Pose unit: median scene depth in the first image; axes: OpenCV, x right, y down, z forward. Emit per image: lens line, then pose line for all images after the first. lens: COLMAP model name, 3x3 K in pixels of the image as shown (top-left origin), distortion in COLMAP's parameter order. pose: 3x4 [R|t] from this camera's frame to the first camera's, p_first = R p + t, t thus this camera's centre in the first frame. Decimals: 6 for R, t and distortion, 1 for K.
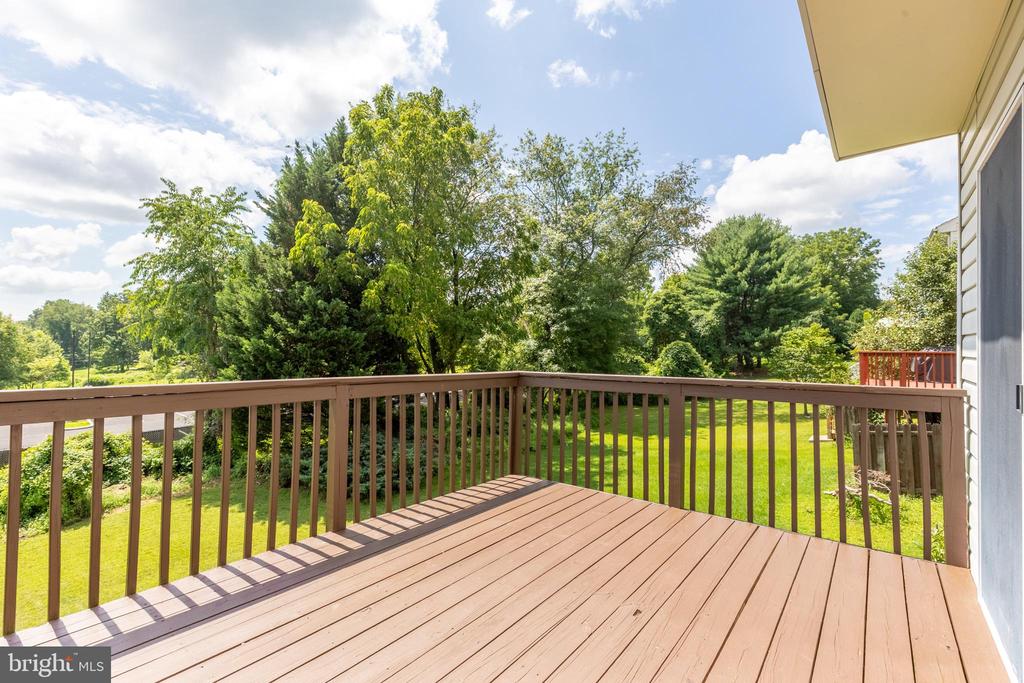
lens RADIAL K [[459.6, 0, 513.0], [0, 459.6, 341.5], [0, 0, 1]] dist [0.006229, -0.000363]
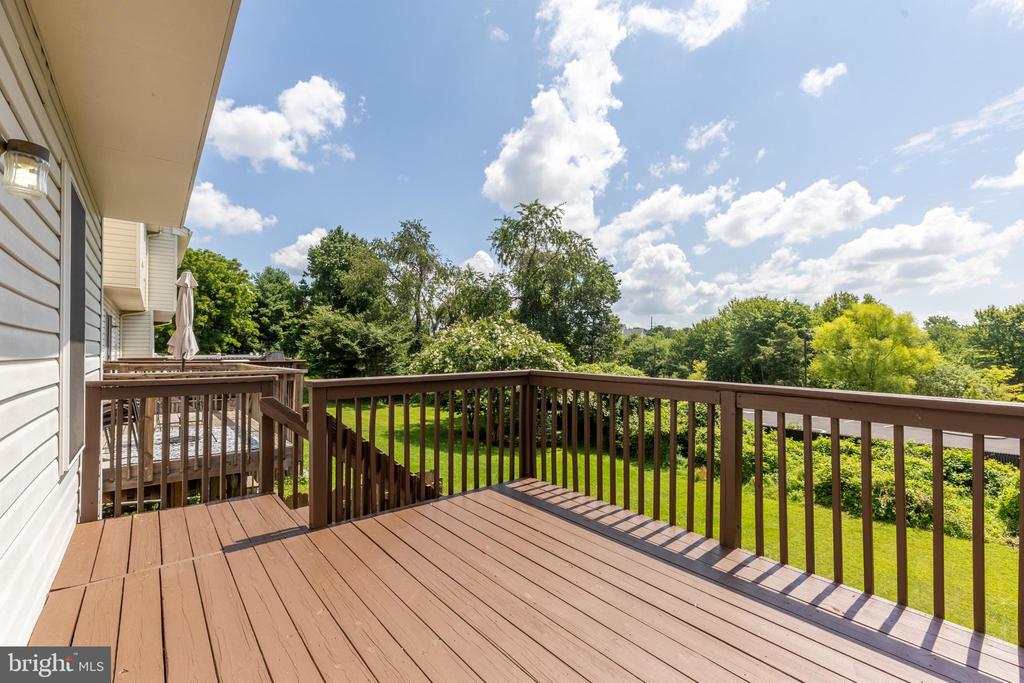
lens RADIAL K [[458.9, 0, 516.7], [0, 458.9, 341.9], [0, 0, 1]] dist [-0.000664, -0.000204]
pose [[-0.220078, -0.032025, -0.974956, 0.091877], [0.002013, 0.999444, -0.033284, 0.003263], [0.975480, -0.009288, -0.219891, 0.113279]]
